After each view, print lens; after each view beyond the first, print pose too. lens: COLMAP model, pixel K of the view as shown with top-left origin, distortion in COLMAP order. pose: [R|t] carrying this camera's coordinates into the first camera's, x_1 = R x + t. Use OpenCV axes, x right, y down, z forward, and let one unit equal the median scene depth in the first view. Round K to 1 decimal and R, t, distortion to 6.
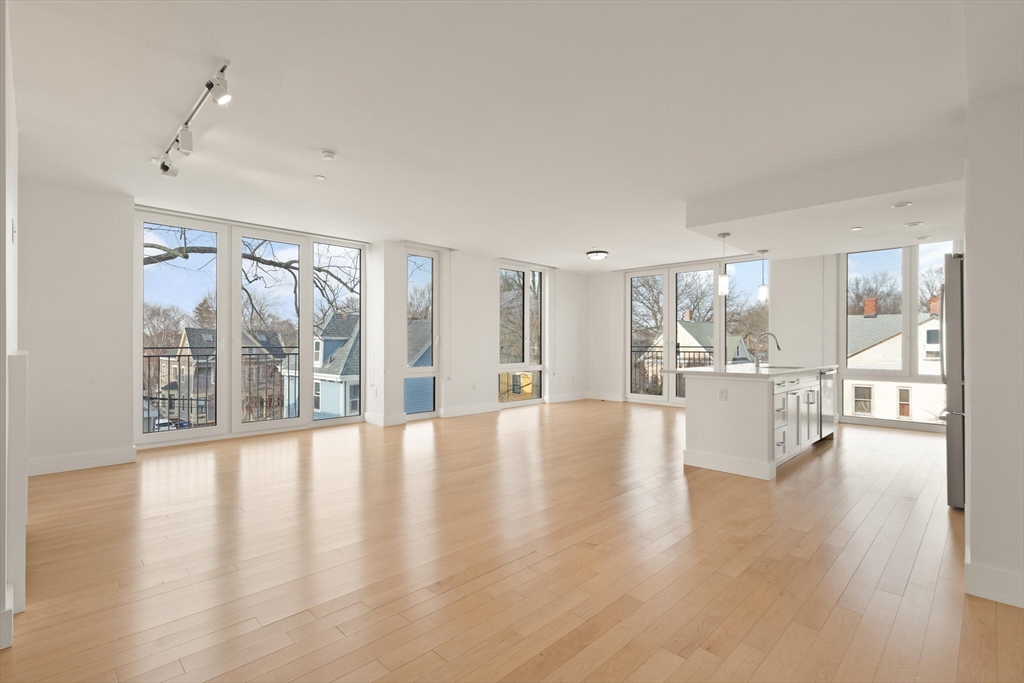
lens RADIAL K [[475.4, 0, 512.0], [0, 475.4, 341.5], [0, 0, 1]] dist [0.000350, 0.000317]
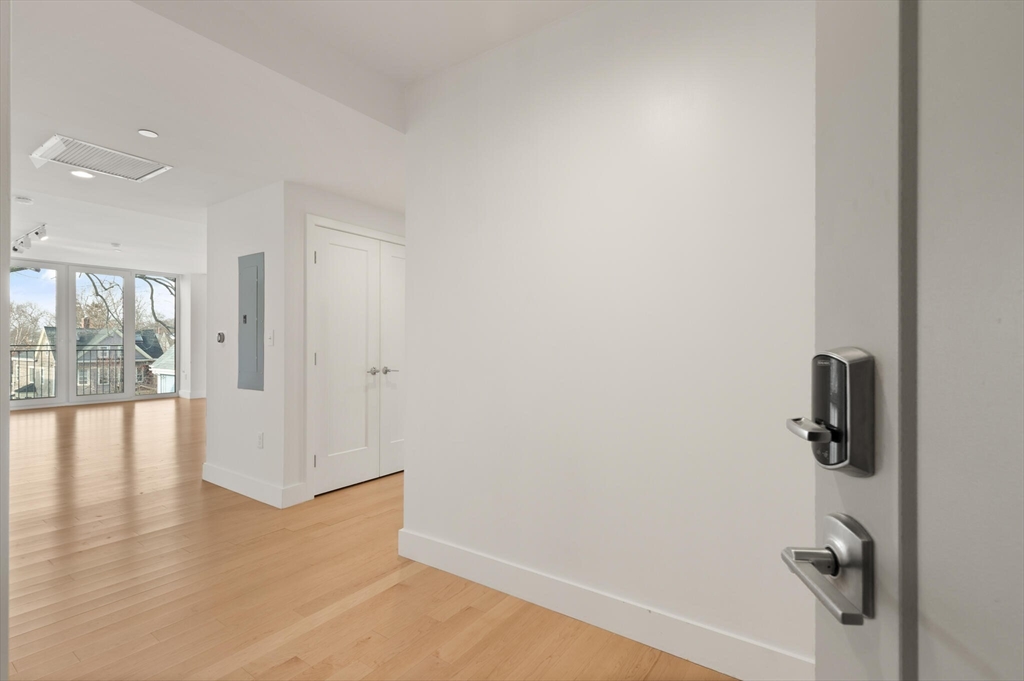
lens RADIAL K [[463.1, 0, 512.0], [0, 463.1, 340.5], [0, 0, 1]] dist [0.001916, 0.000281]
pose [[0.983064, 0.001665, 0.183256, 0.071333], [-0.001312, 0.999997, -0.002052, -0.000328], [-0.183259, 0.001777, 0.983063, -0.095923]]
